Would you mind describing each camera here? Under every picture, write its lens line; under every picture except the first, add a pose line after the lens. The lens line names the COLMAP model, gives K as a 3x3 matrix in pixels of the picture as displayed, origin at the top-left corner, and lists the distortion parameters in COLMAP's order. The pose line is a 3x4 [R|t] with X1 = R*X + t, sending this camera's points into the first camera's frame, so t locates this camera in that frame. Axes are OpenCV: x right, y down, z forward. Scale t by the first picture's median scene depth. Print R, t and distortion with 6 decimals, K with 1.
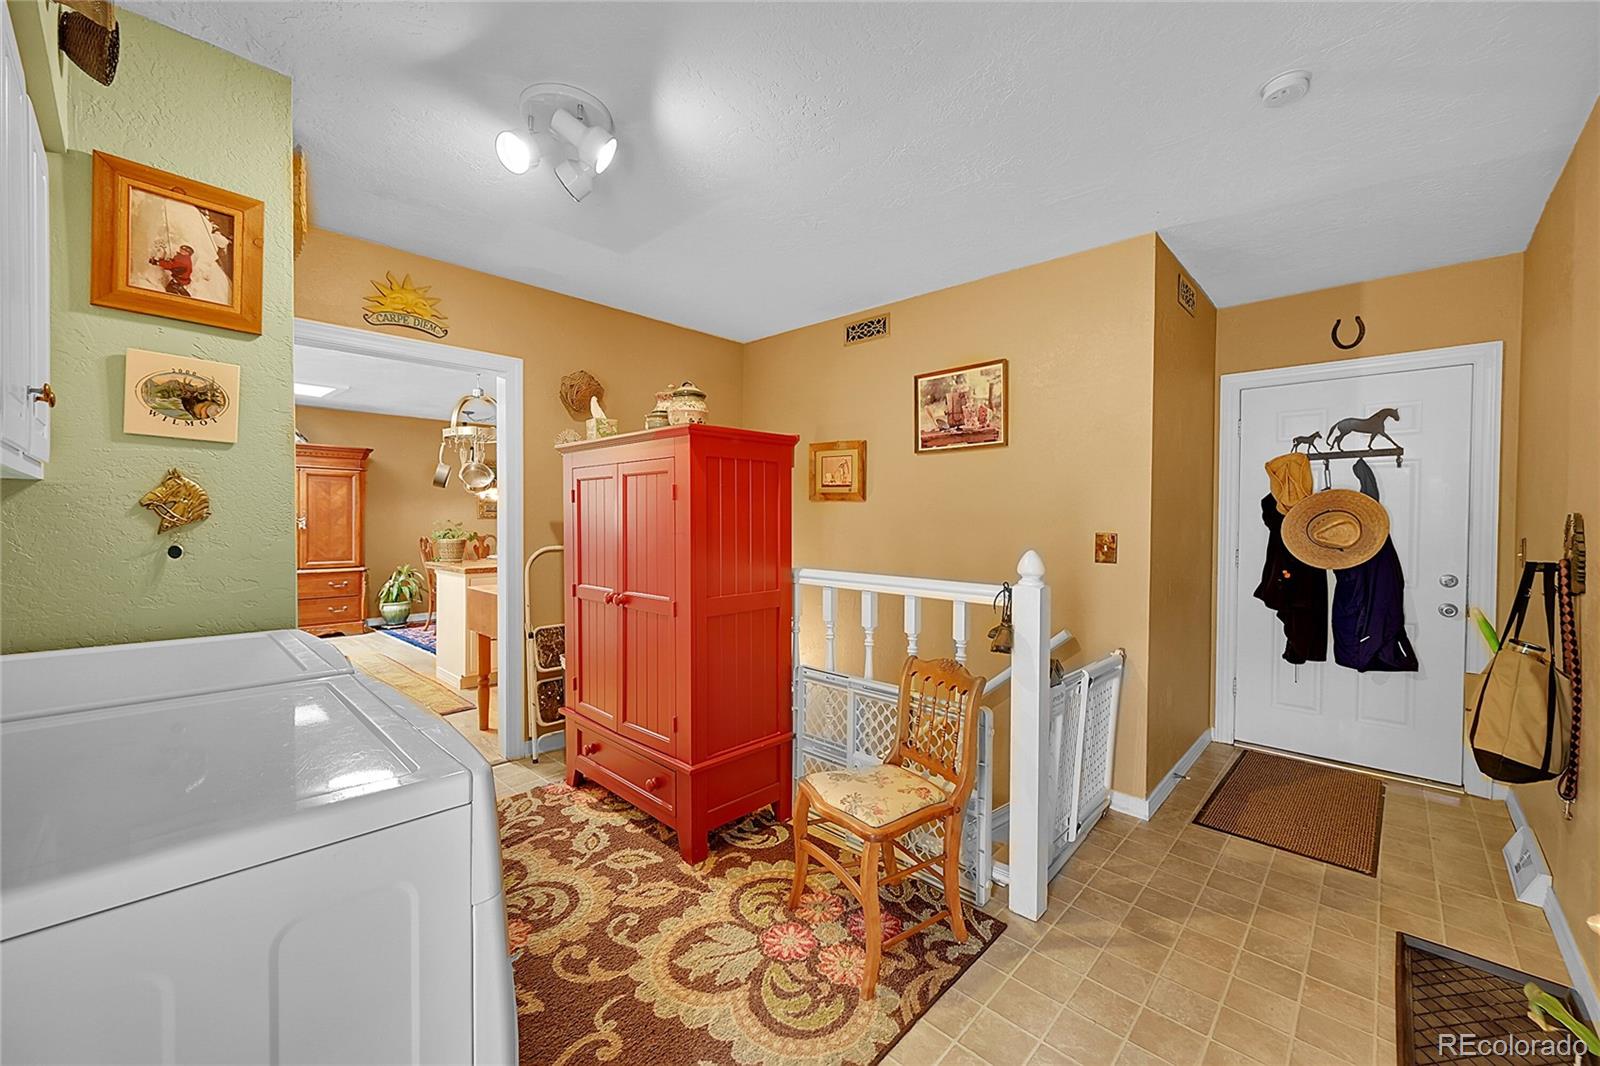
lens RADIAL K [[631.2, 0, 800.5], [0, 631.2, 532.0], [0, 0, 1]] dist [0.000432, -0.000239]
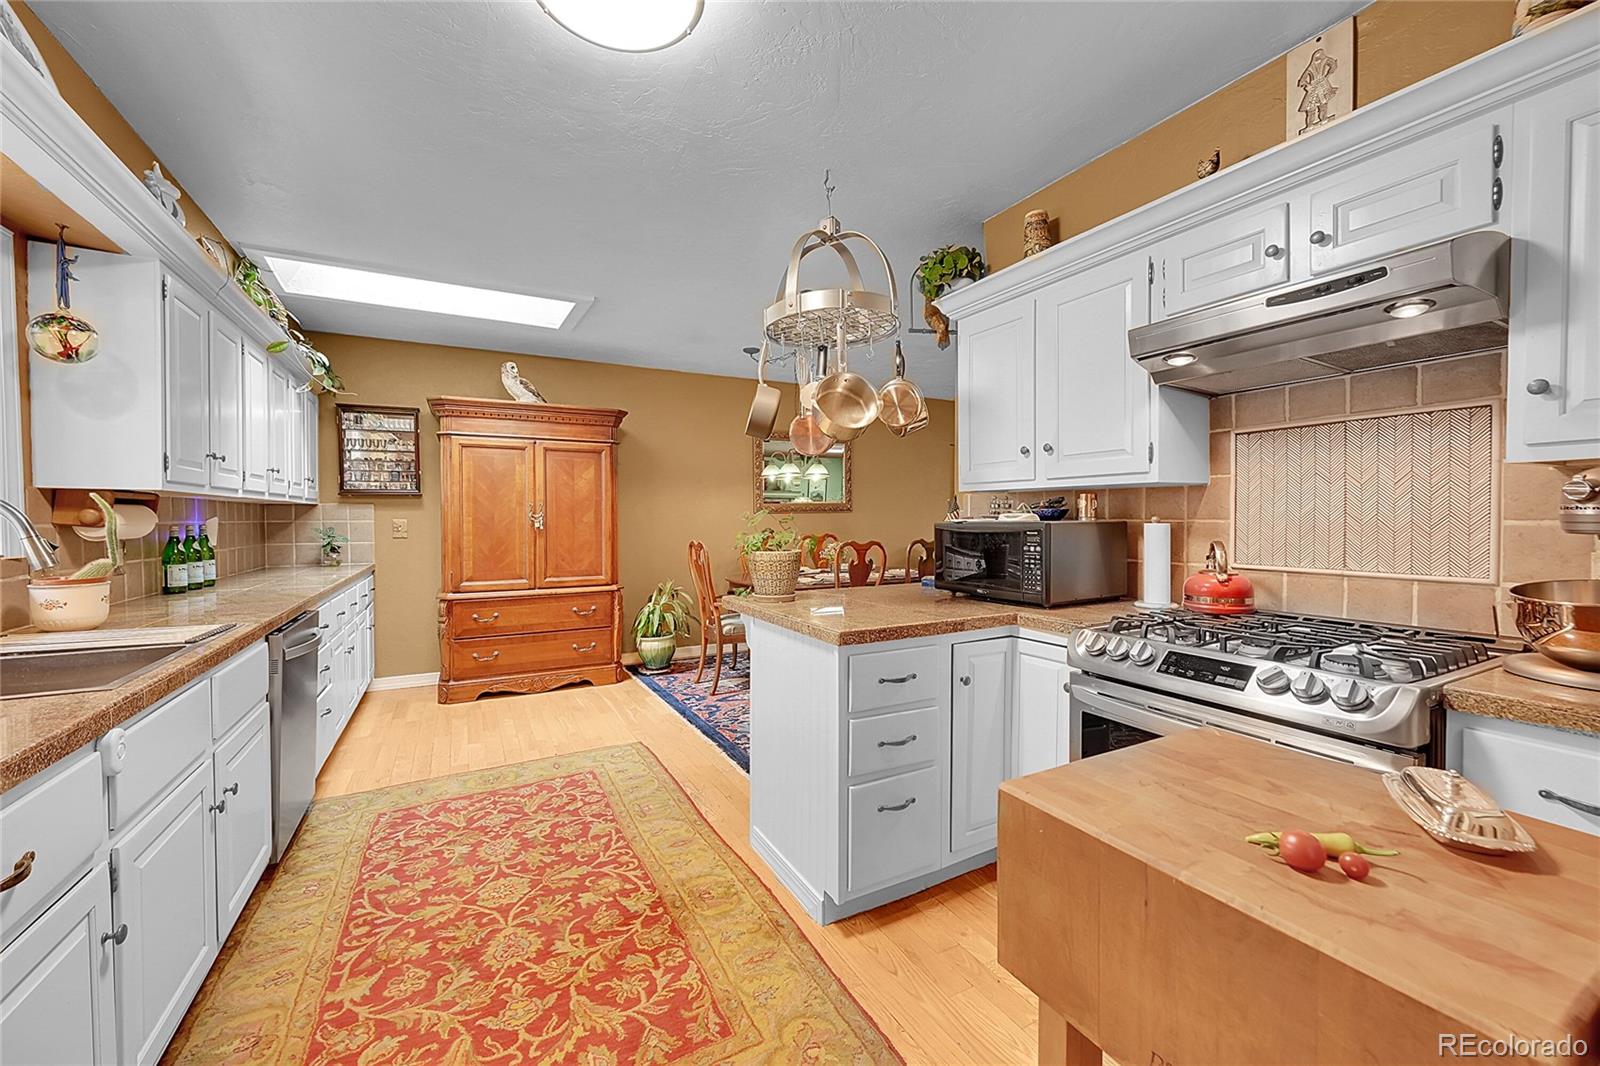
lens RADIAL K [[631.2, 0, 802.2], [0, 631.2, 524.7], [0, 0, 1]] dist [0.000432, -0.000239]
pose [[0.949471, -0.008003, -0.313754, -0.283610], [0.006422, 0.999961, -0.006073, -0.003577], [0.313790, 0.003751, 0.949485, 0.410752]]
